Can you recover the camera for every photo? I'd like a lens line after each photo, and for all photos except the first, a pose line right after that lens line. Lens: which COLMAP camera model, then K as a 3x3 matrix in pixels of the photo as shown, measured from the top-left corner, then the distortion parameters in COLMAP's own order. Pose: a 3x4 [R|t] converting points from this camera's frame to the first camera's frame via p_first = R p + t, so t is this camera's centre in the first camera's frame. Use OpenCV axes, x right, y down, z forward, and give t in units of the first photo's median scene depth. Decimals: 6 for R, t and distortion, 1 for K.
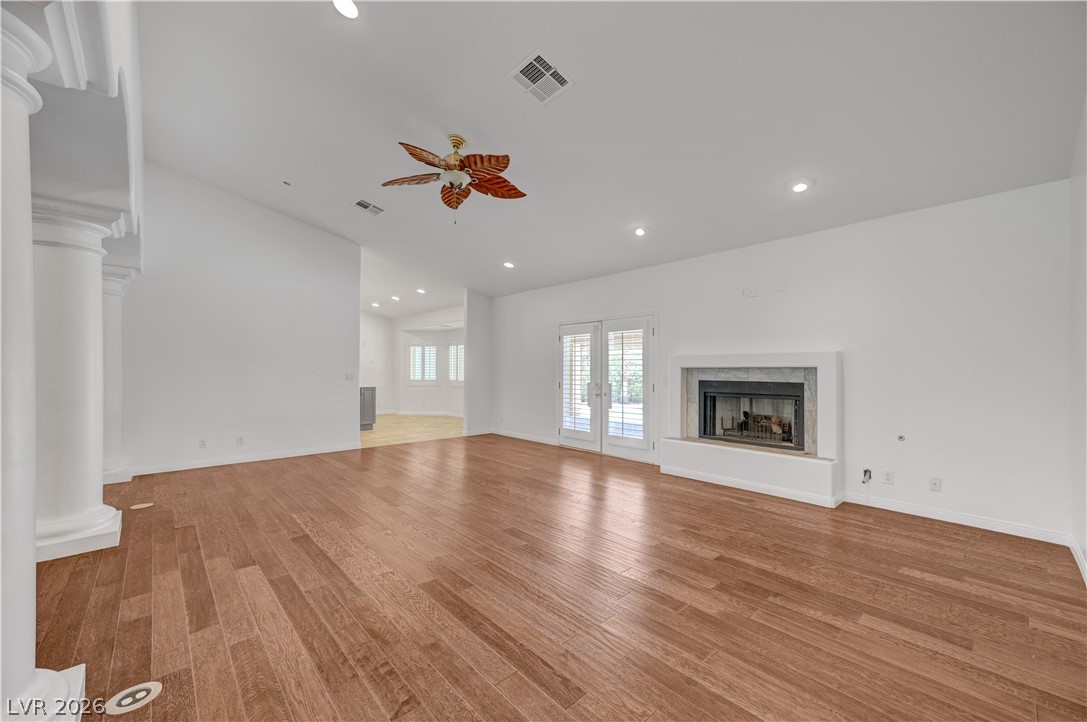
lens RADIAL K [[426.6, 0, 544.9], [0, 426.6, 366.2], [0, 0, 1]] dist [0.007148, 0.000183]
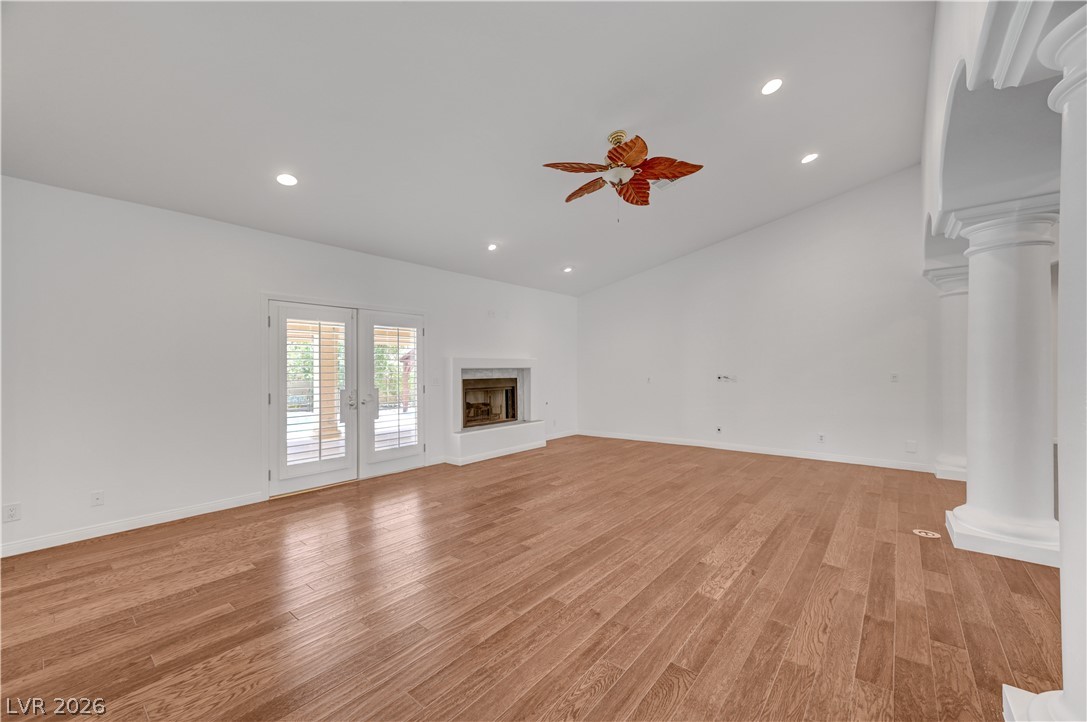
lens RADIAL K [[426.6, 0, 544.9], [0, 426.6, 366.2], [0, 0, 1]] dist [0.007148, 0.000183]
pose [[-0.138796, 0.003033, 0.990316, -0.936783], [-0.001144, 0.999994, -0.003223, 0.000527], [-0.990320, -0.001580, -0.138792, 1.058833]]
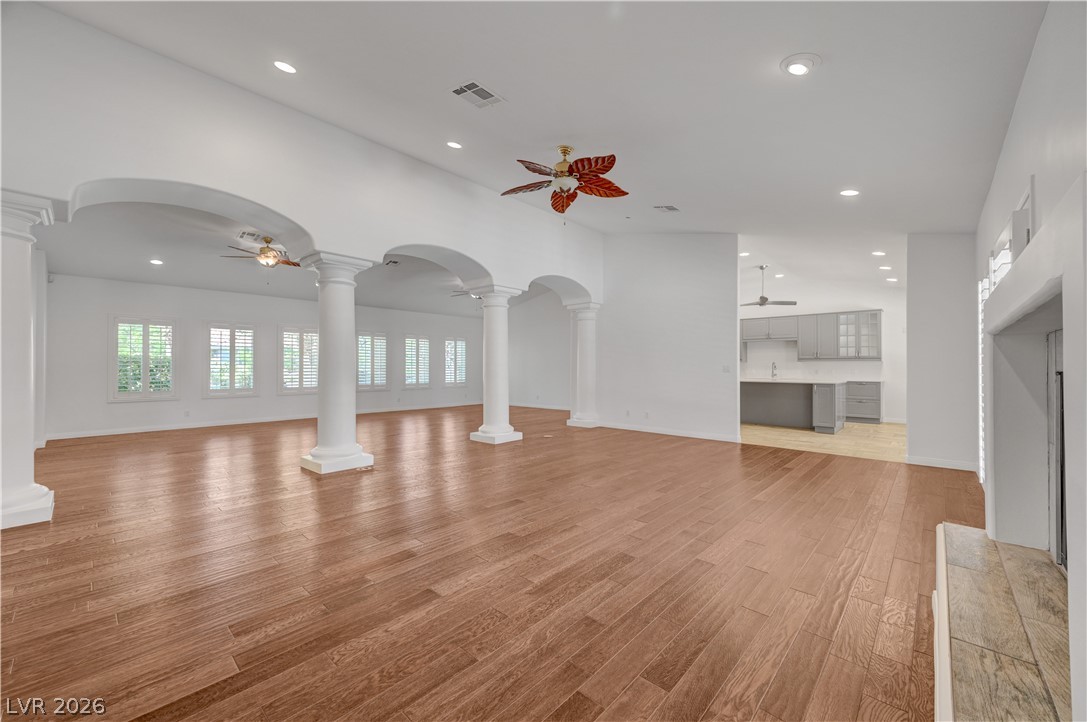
lens RADIAL K [[426.6, 0, 544.9], [0, 426.6, 366.2], [0, 0, 1]] dist [0.007148, 0.000183]
pose [[0.094512, -0.001732, -0.995522, 0.721876], [0.002126, 0.999997, -0.001538, 0.027717], [0.995521, -0.001971, 0.094516, 0.687552]]
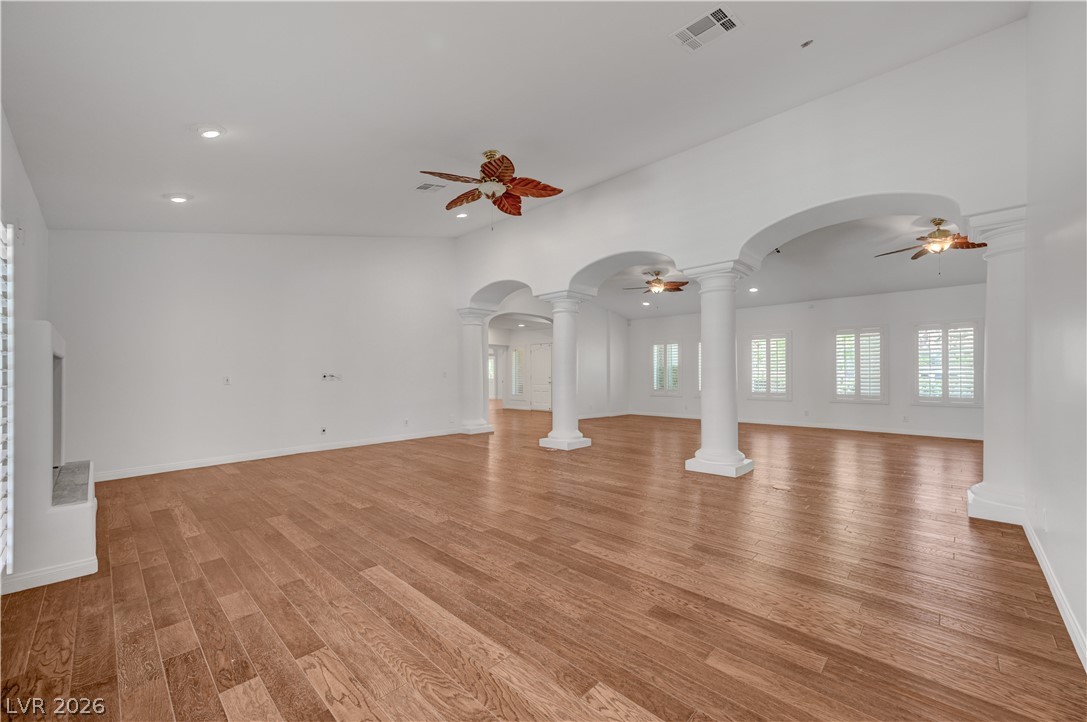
lens RADIAL K [[432.0, 0, 543.7], [0, 432.0, 373.4], [0, 0, 1]] dist [0.008467, 0.000115]
pose [[-0.997569, 0.002060, -0.069660, -0.214538], [0.002215, 0.999995, -0.002160, 0.030855], [0.069655, -0.002309, -0.997568, 1.724826]]
